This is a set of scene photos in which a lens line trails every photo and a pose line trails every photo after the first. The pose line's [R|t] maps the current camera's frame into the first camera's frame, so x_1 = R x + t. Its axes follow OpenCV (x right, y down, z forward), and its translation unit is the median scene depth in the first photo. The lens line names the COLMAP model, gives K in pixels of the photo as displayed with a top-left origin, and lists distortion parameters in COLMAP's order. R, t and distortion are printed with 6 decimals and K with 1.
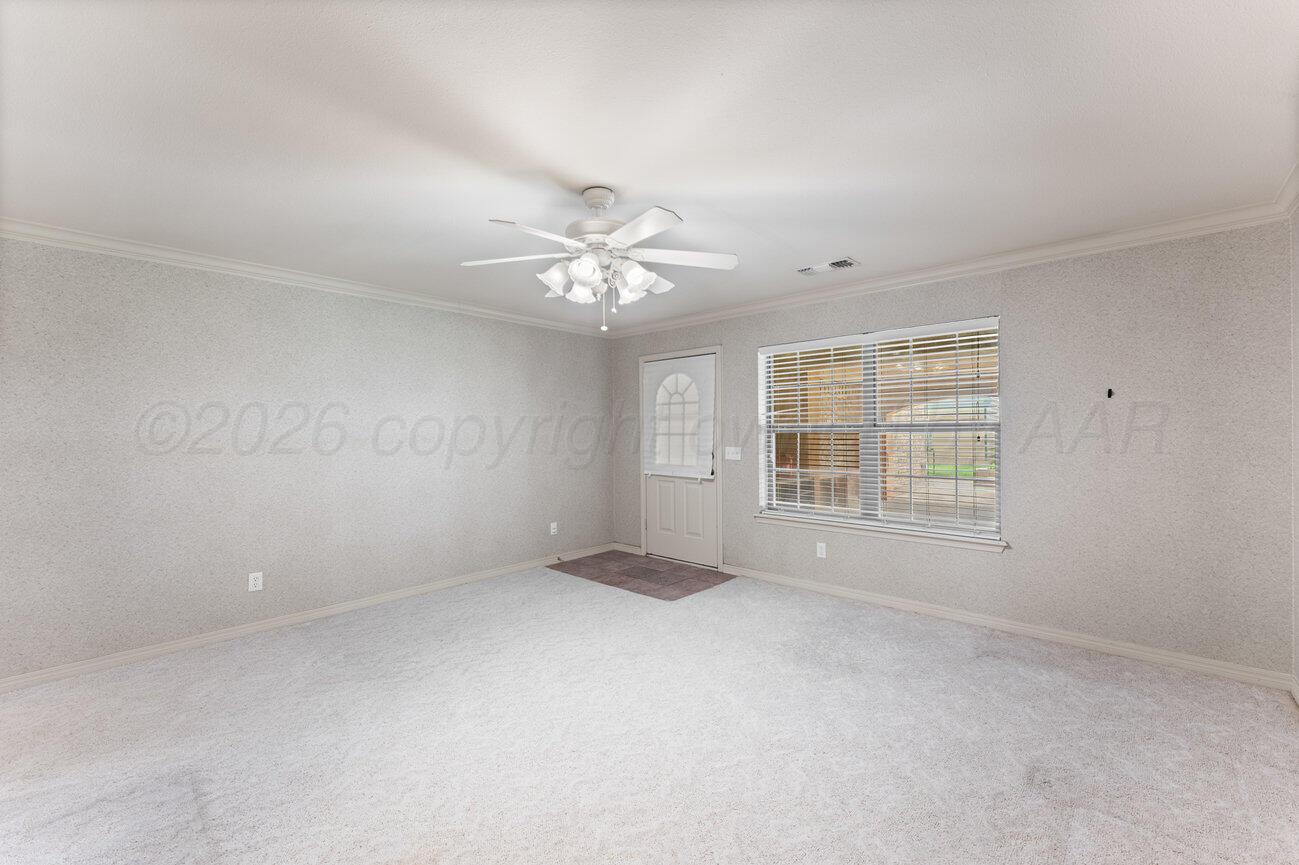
lens RADIAL K [[526.4, 0, 649.5], [0, 526.4, 432.5], [0, 0, 1]] dist [0.001513, 0.000058]
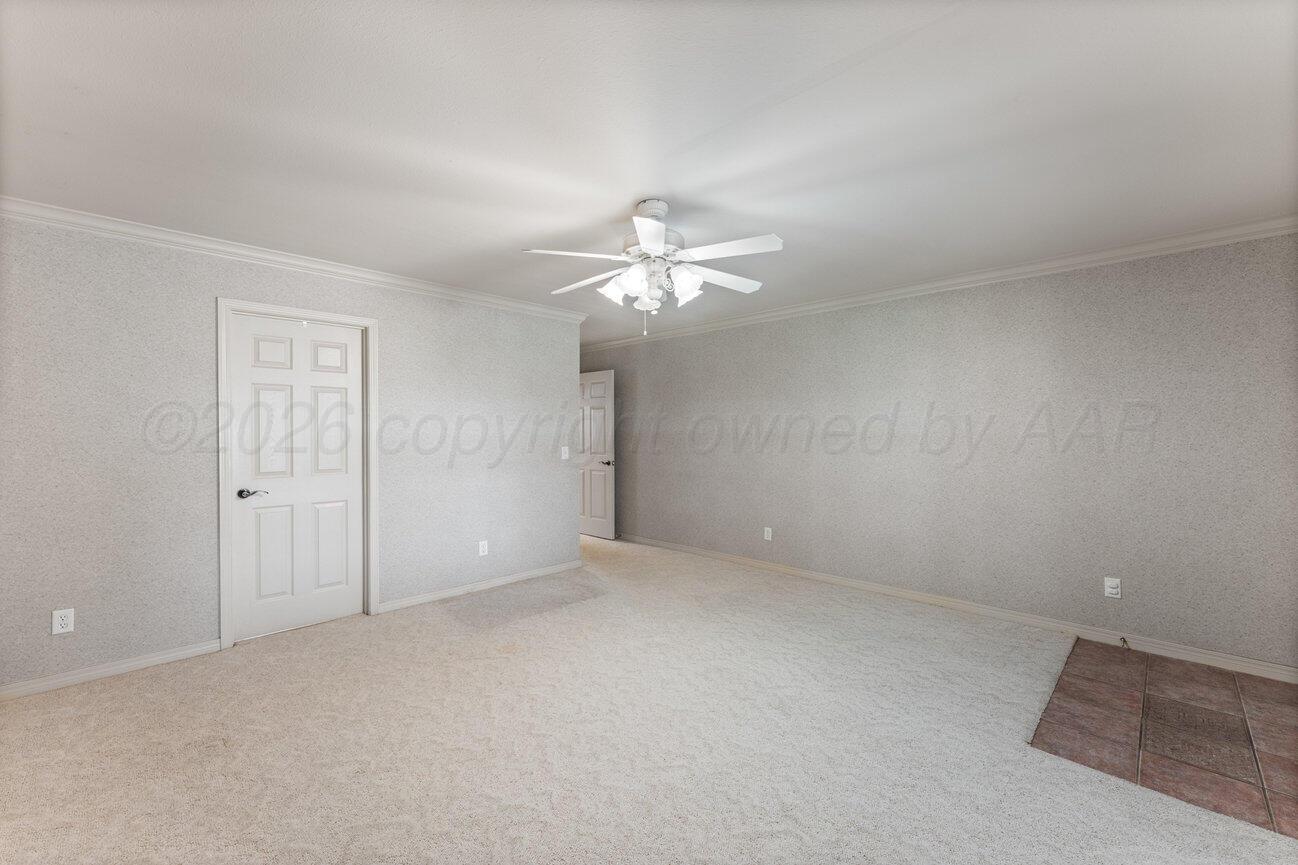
lens RADIAL K [[526.0, 0, 649.0], [0, 526.0, 432.5], [0, 0, 1]] dist [0.001513, 0.000058]
pose [[-0.034237, 0.011713, -0.999345, 0.529775], [-0.001857, 0.999929, 0.011784, -0.006036], [0.999412, 0.002259, -0.034213, 0.560531]]
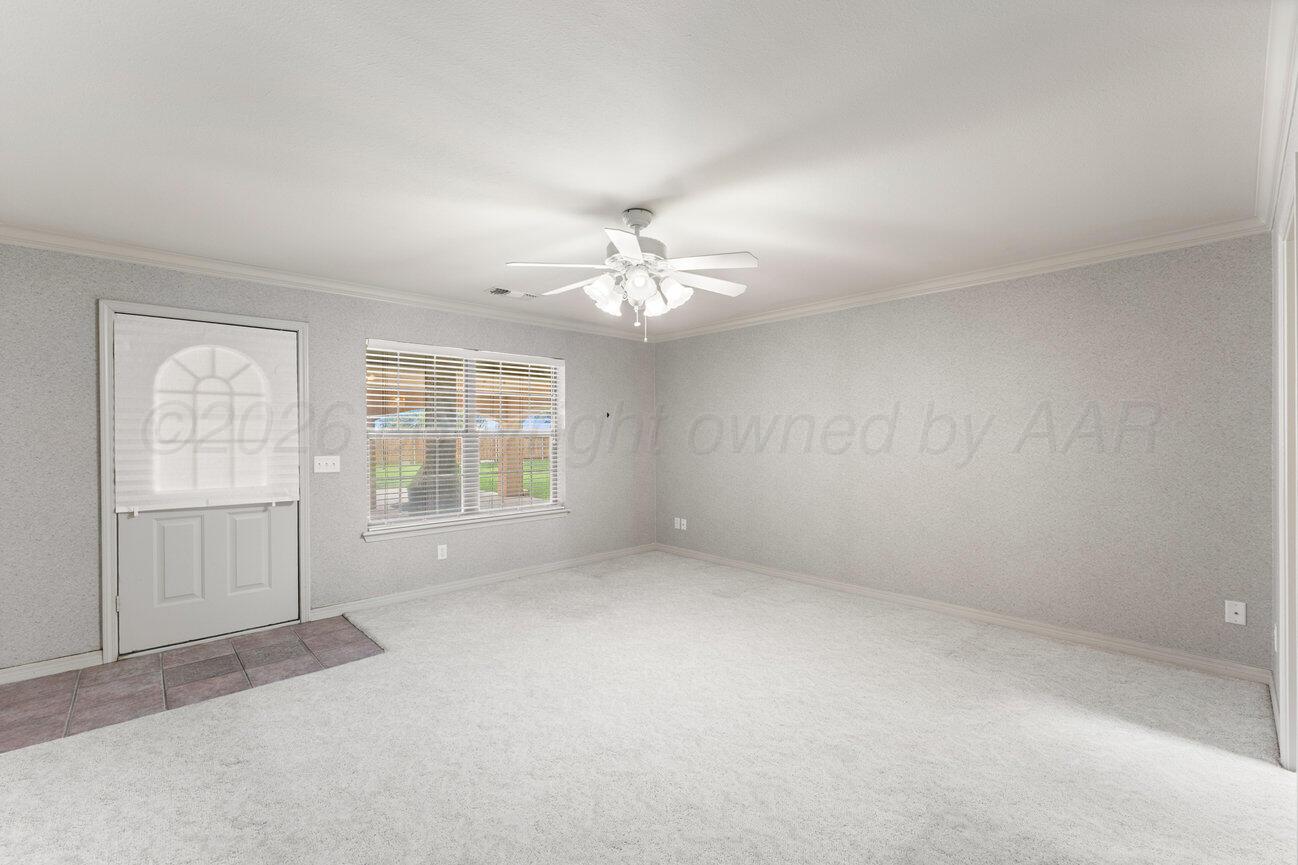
lens RADIAL K [[541.0, 0, 649.0], [0, 541.0, 432.5], [0, 0, 1]] dist [-0.001347, -0.000322]
pose [[0.079793, 0.010675, 0.996754, -0.659517], [0.006335, 0.999917, -0.011216, 0.004446], [-0.996791, 0.007210, 0.079719, 0.484698]]
